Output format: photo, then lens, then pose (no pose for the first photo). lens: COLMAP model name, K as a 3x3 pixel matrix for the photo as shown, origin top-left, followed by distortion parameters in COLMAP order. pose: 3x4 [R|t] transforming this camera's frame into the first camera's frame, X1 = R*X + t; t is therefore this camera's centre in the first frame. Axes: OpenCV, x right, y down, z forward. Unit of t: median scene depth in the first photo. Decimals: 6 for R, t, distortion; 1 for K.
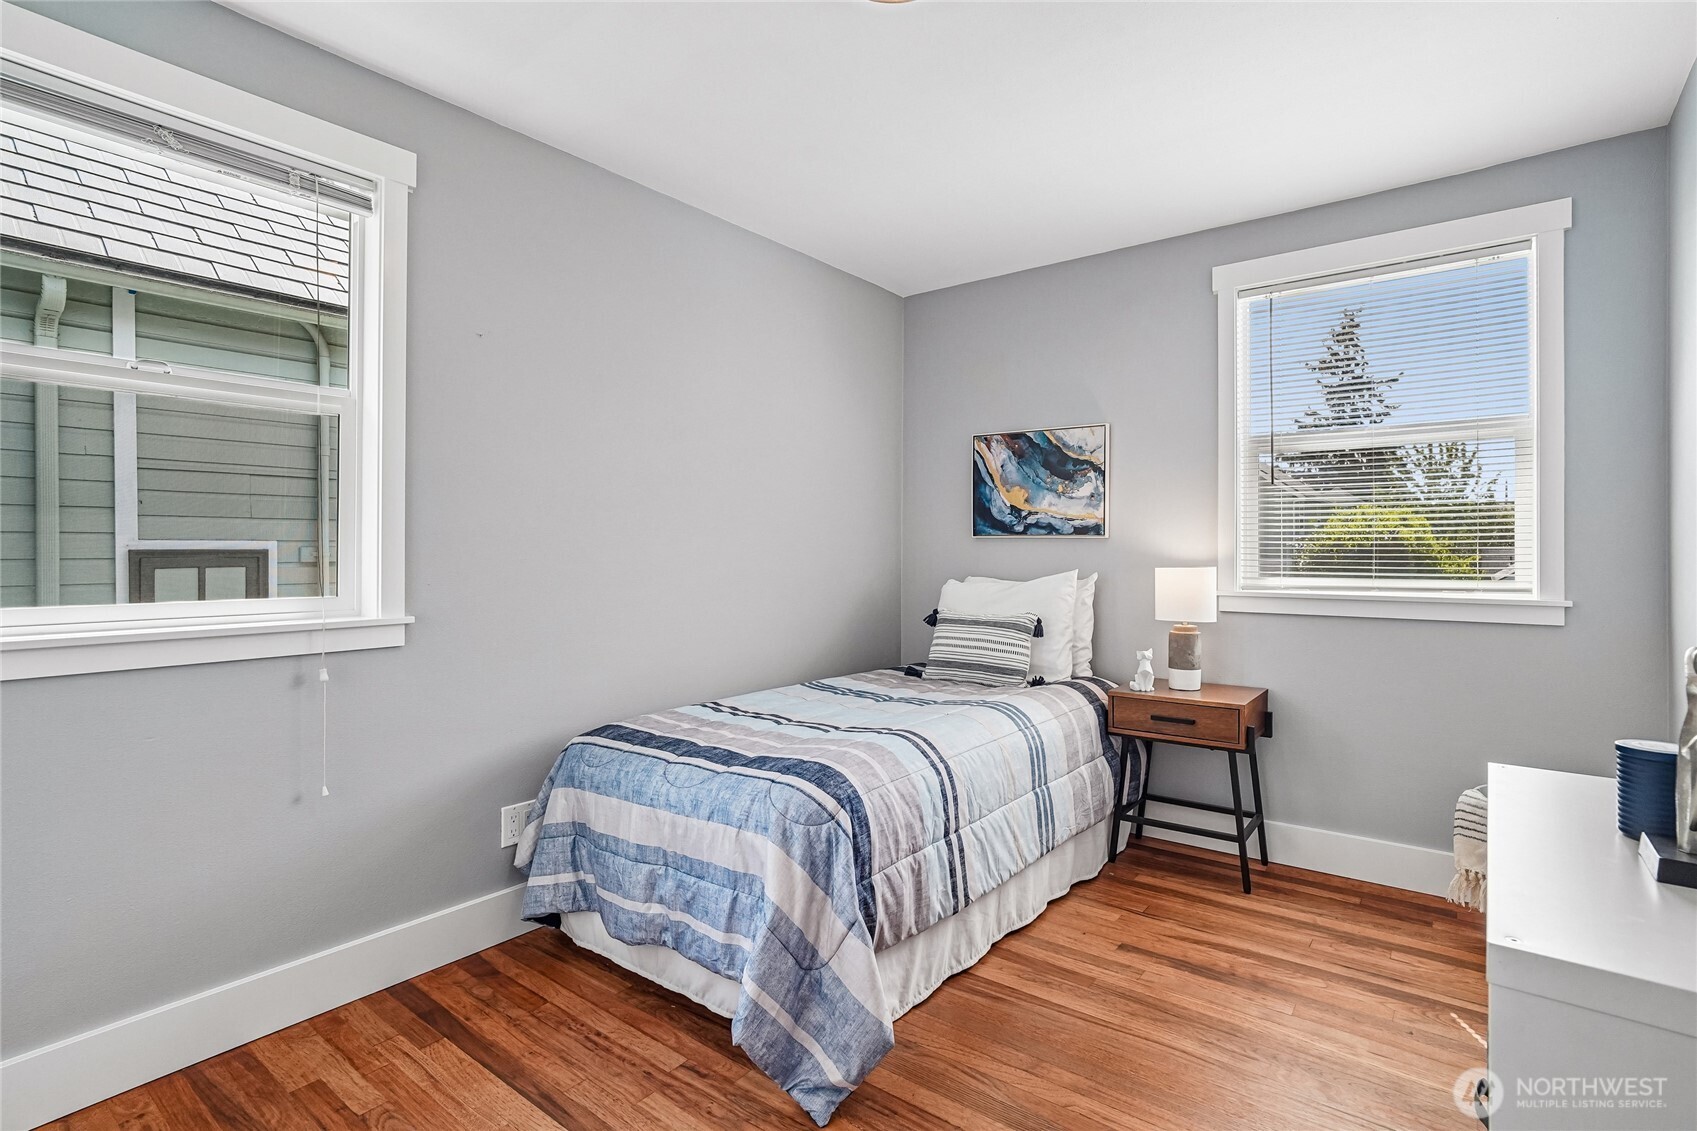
lens RADIAL K [[818.0, 0, 852.4], [0, 818.0, 550.7], [0, 0, 1]] dist [-0.010520, -0.000305]
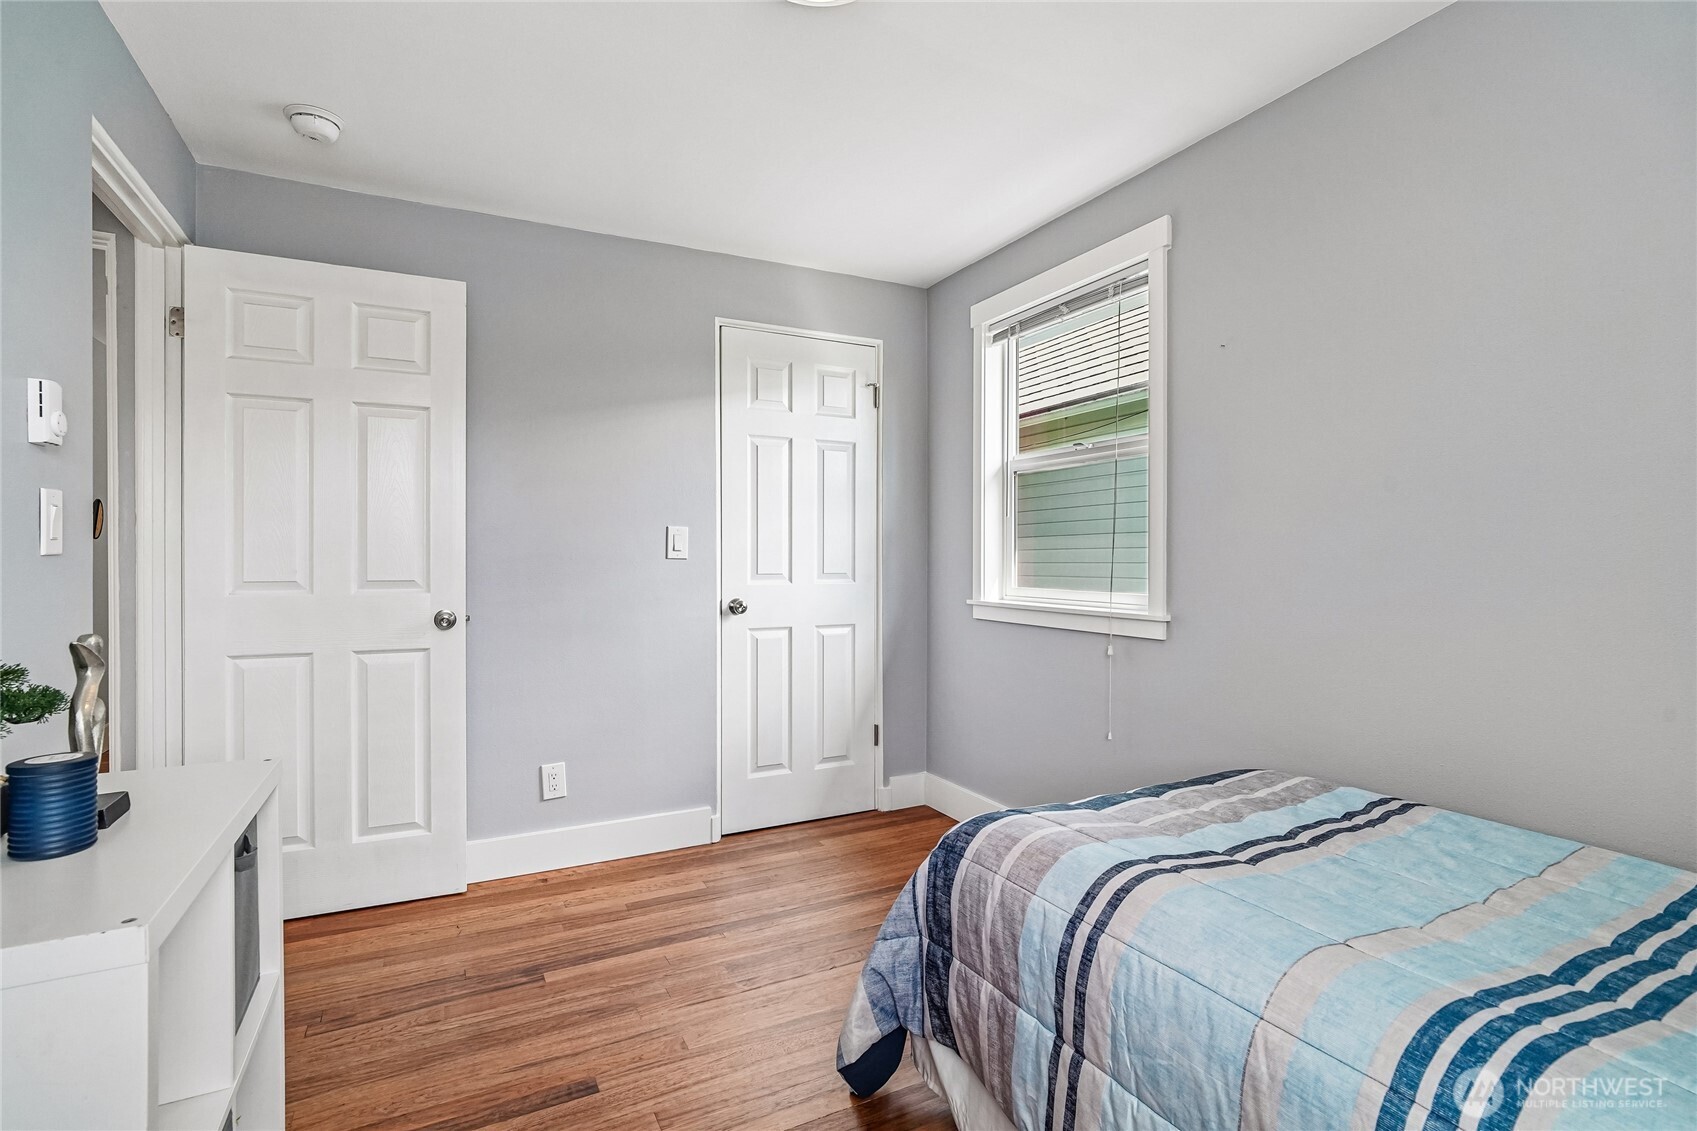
lens RADIAL K [[818.0, 0, 852.4], [0, 818.0, 550.7], [0, 0, 1]] dist [-0.010520, -0.000305]
pose [[-0.413942, -0.006880, -0.910277, 0.759757], [0.005270, 0.999937, -0.009954, -0.002700], [0.910288, -0.008918, -0.413880, 1.164311]]
